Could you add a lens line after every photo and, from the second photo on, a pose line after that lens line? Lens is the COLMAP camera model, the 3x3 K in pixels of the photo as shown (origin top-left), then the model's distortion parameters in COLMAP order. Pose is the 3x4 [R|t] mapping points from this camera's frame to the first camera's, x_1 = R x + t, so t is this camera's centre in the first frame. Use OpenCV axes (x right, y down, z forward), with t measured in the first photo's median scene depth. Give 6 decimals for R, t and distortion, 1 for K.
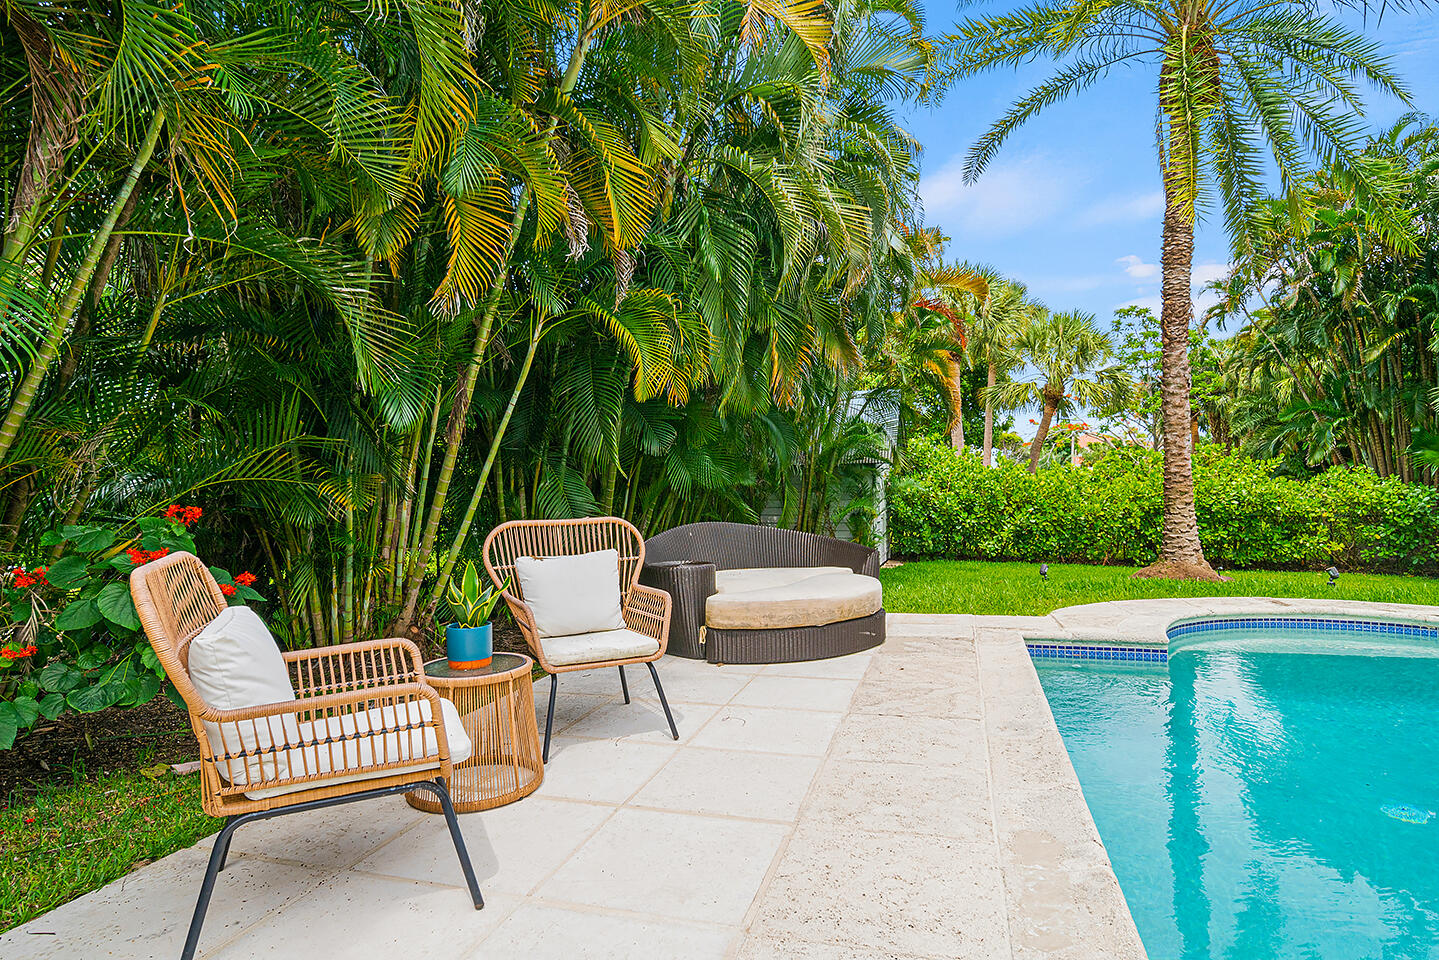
lens RADIAL K [[768.0, 0, 736.2], [0, 768.0, 491.3], [0, 0, 1]] dist [0.003208, 0.002102]
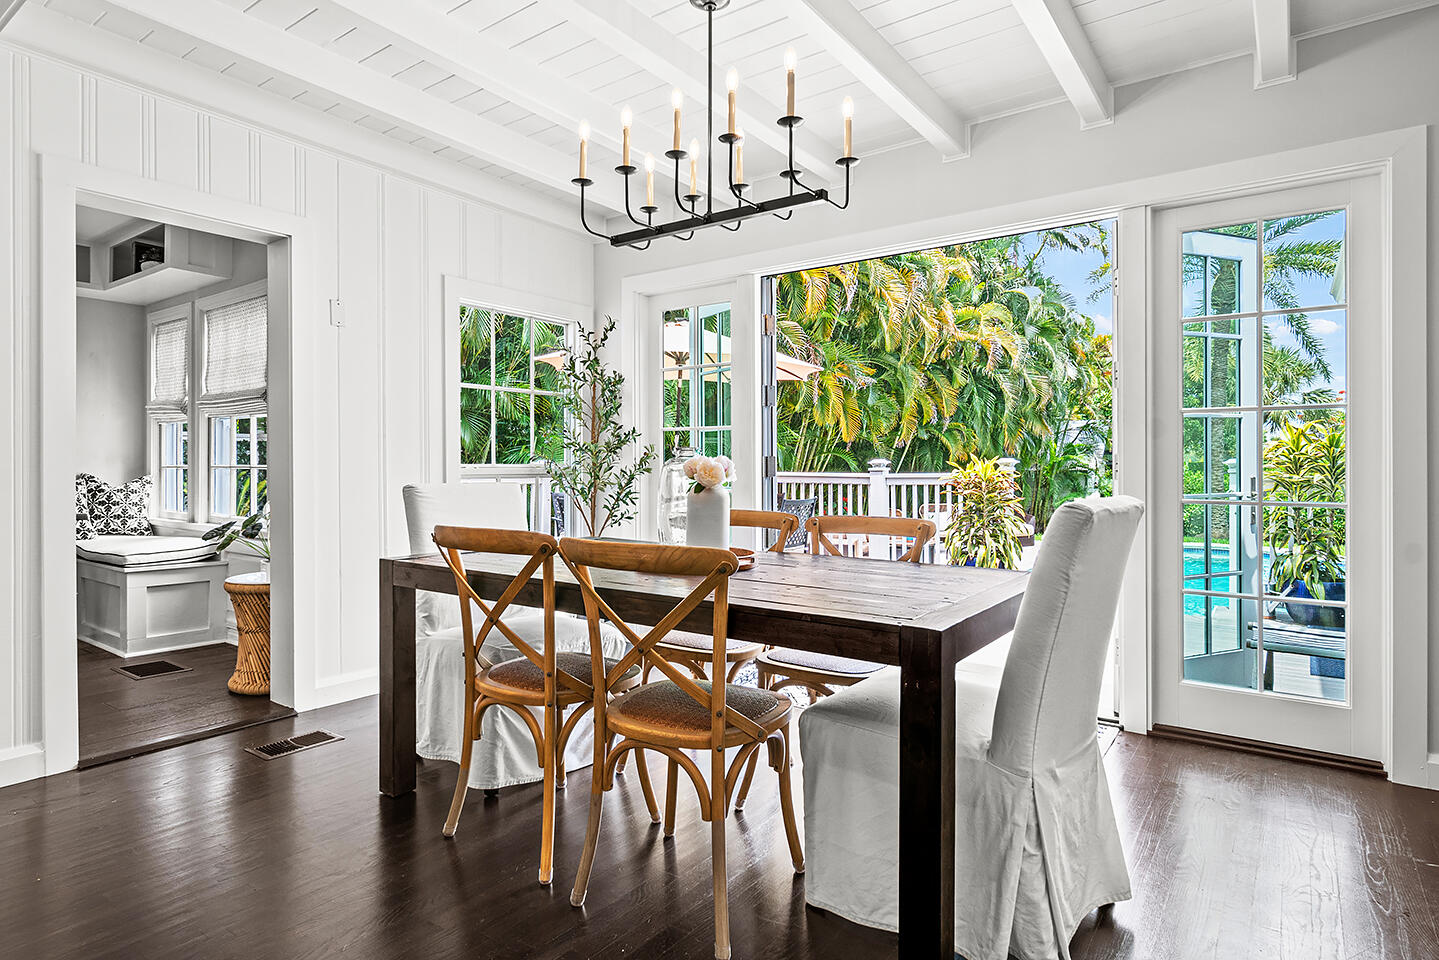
lens RADIAL K [[778.6, 0, 692.3], [0, 778.6, 422.5], [0, 0, 1]] dist [0.000808, 0.010206]
pose [[0.928700, -0.011501, -0.370653, 0.025211], [-0.010261, 0.998339, -0.056687, -0.039297], [0.370689, 0.056448, 0.927040, -0.875898]]
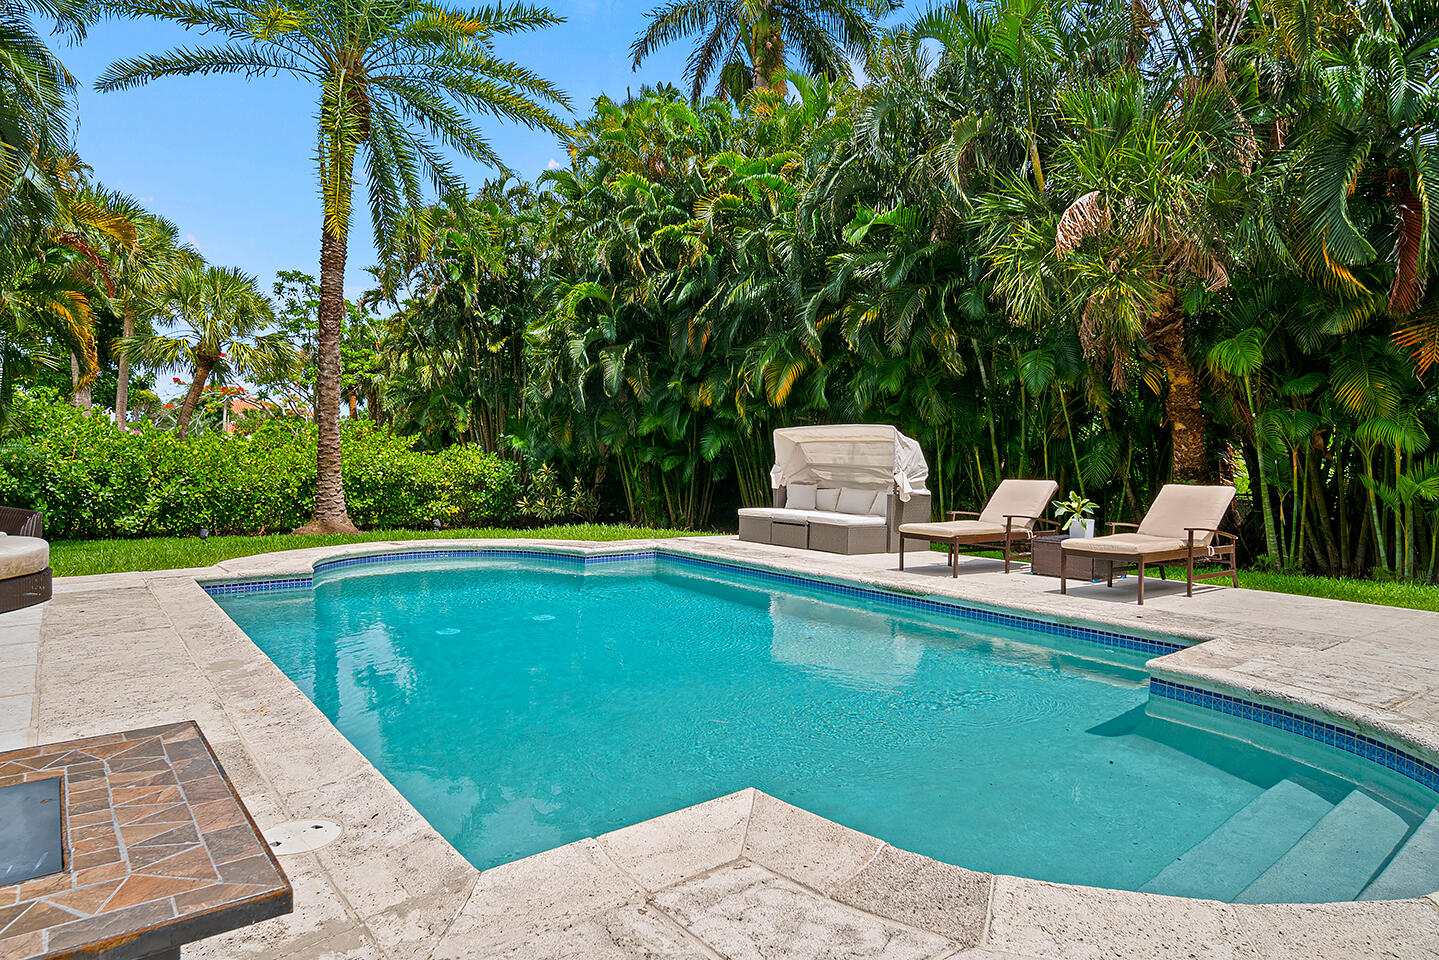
lens RADIAL K [[860.0, 0, 725.0], [0, 860.0, 447.3], [0, 0, 1]] dist [-0.005501, -0.000784]
pose [[0.586919, 0.028920, 0.809129, -0.076489], [-0.012597, 0.999567, -0.026589, 0.003556], [-0.809548, 0.005414, 0.587029, -0.150834]]
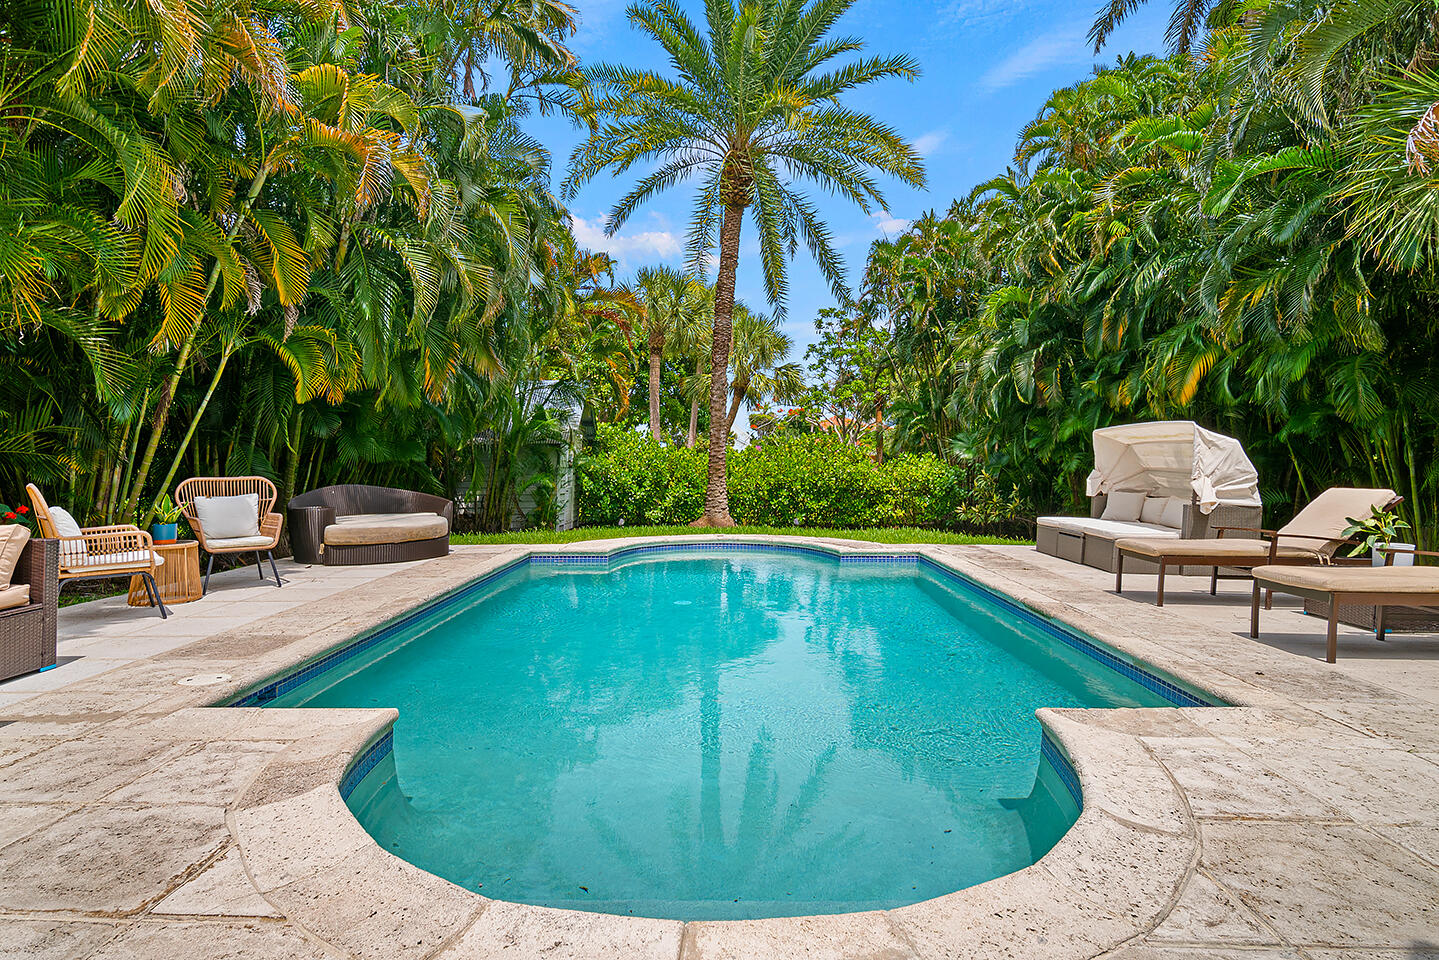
lens RADIAL K [[823.7, 0, 698.4], [0, 823.7, 439.1], [0, 0, 1]] dist [0.000966, 0.000164]
pose [[0.972228, 0.019099, 0.233253, 0.103943], [-0.010563, 0.999230, -0.037792, 0.001965], [-0.233796, 0.034279, 0.971681, -0.298877]]
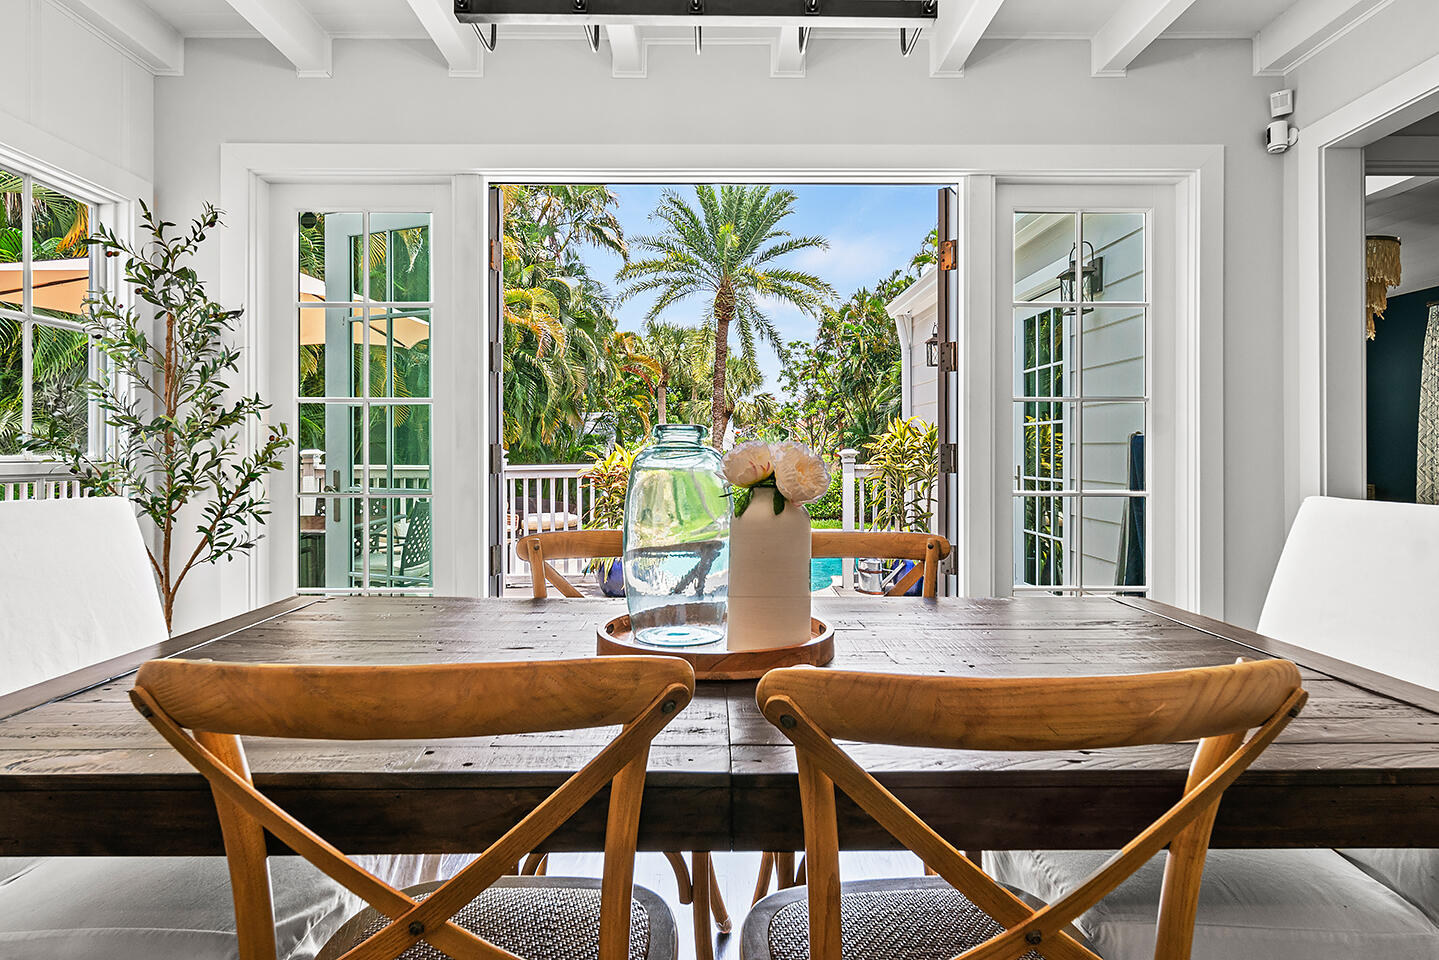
lens RADIAL K [[794.3, 0, 722.8], [0, 794.3, 443.0], [0, 0, 1]] dist [0.000681, -0.000210]
pose [[0.961012, 0.011427, 0.276270, -0.048569], [-0.005555, 0.999742, -0.022030, -0.039475], [-0.276450, 0.019637, 0.960828, -0.816405]]
